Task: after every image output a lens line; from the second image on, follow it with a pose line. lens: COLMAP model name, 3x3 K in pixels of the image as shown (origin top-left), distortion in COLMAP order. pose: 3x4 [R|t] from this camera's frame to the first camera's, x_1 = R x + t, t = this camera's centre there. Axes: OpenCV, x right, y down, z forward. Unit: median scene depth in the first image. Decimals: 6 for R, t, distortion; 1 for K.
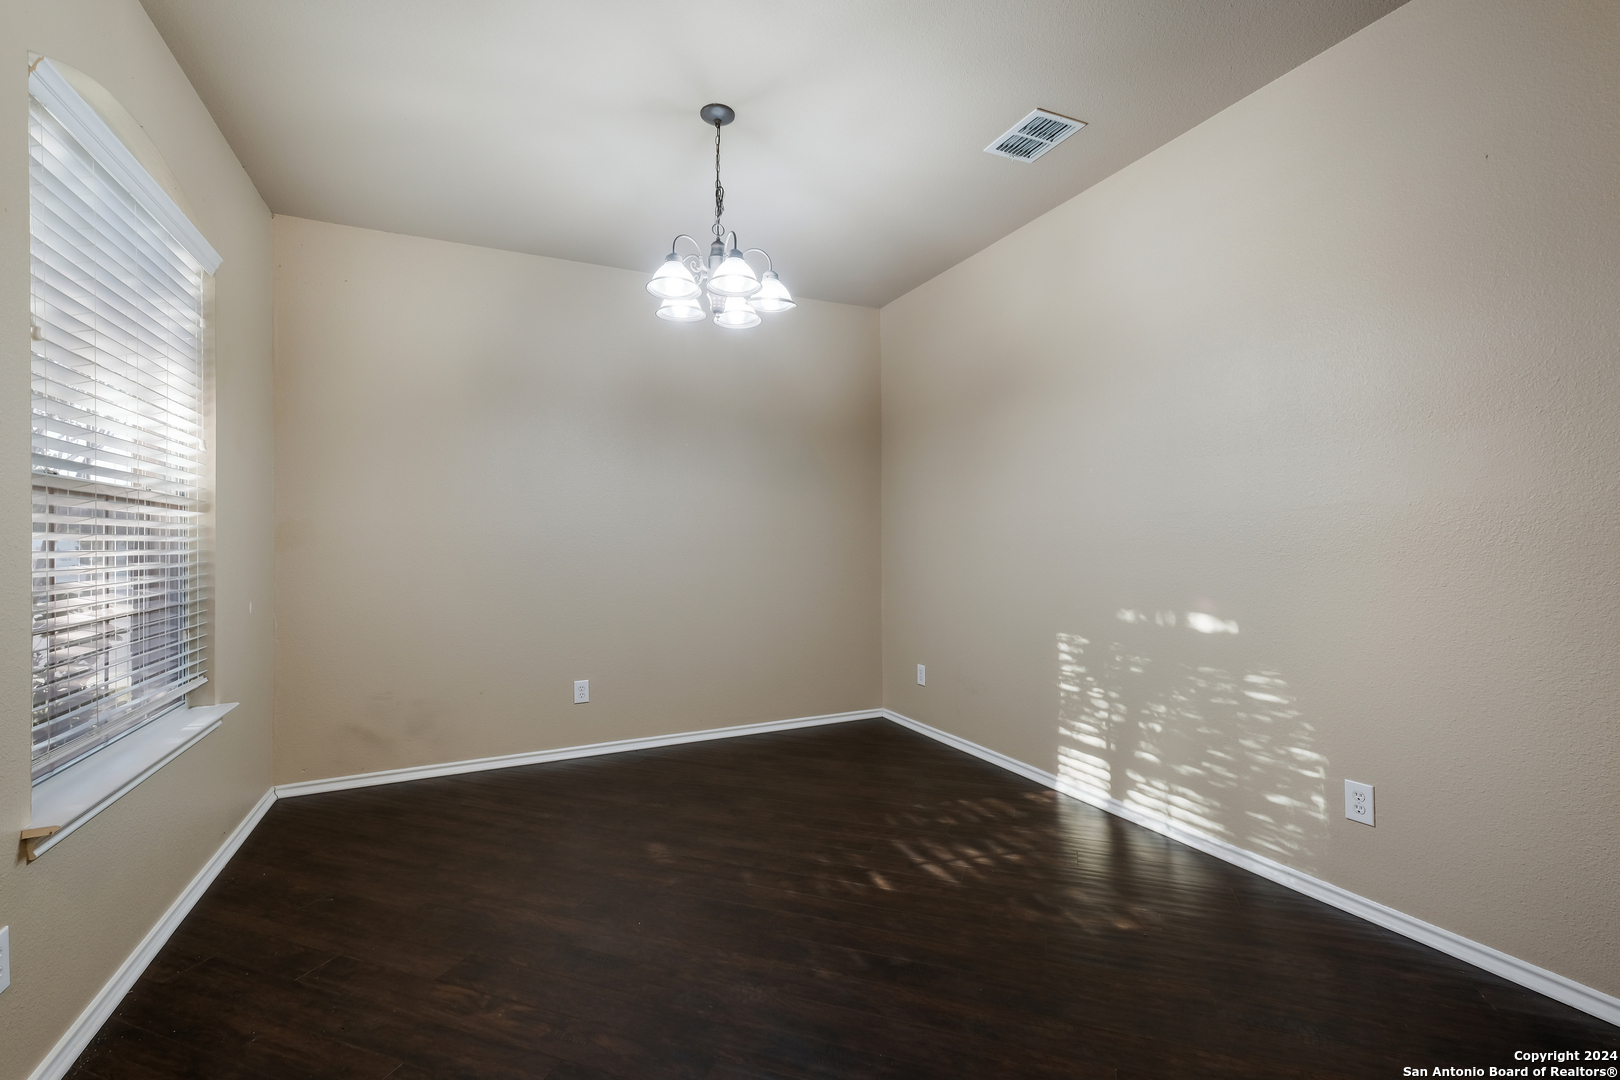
lens RADIAL K [[697.9, 0, 805.3], [0, 697.9, 541.5], [0, 0, 1]] dist [0.003592, 0.000084]
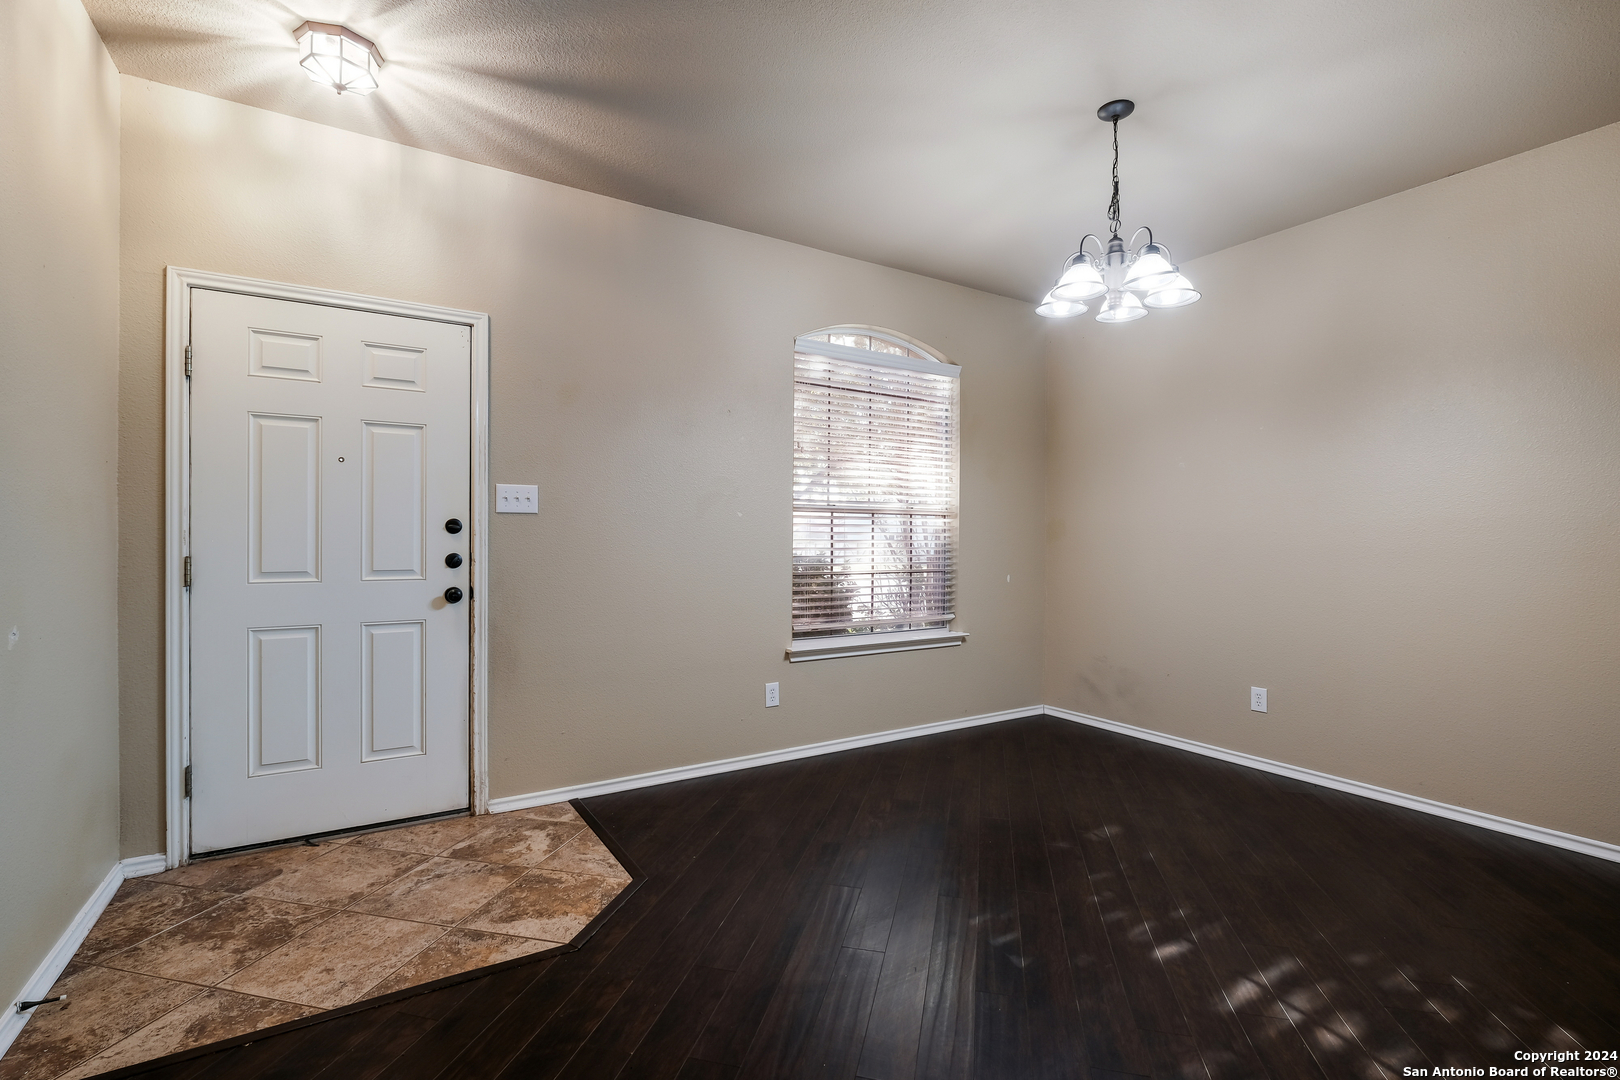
lens RADIAL K [[724.2, 0, 807.7], [0, 724.2, 535.1], [0, 0, 1]] dist [-0.002502, -0.000668]
pose [[0.106565, 0.002875, -0.994302, 0.859863], [-0.005816, 0.999981, 0.002268, -0.002909], [0.994289, 0.005542, 0.106580, 0.452528]]
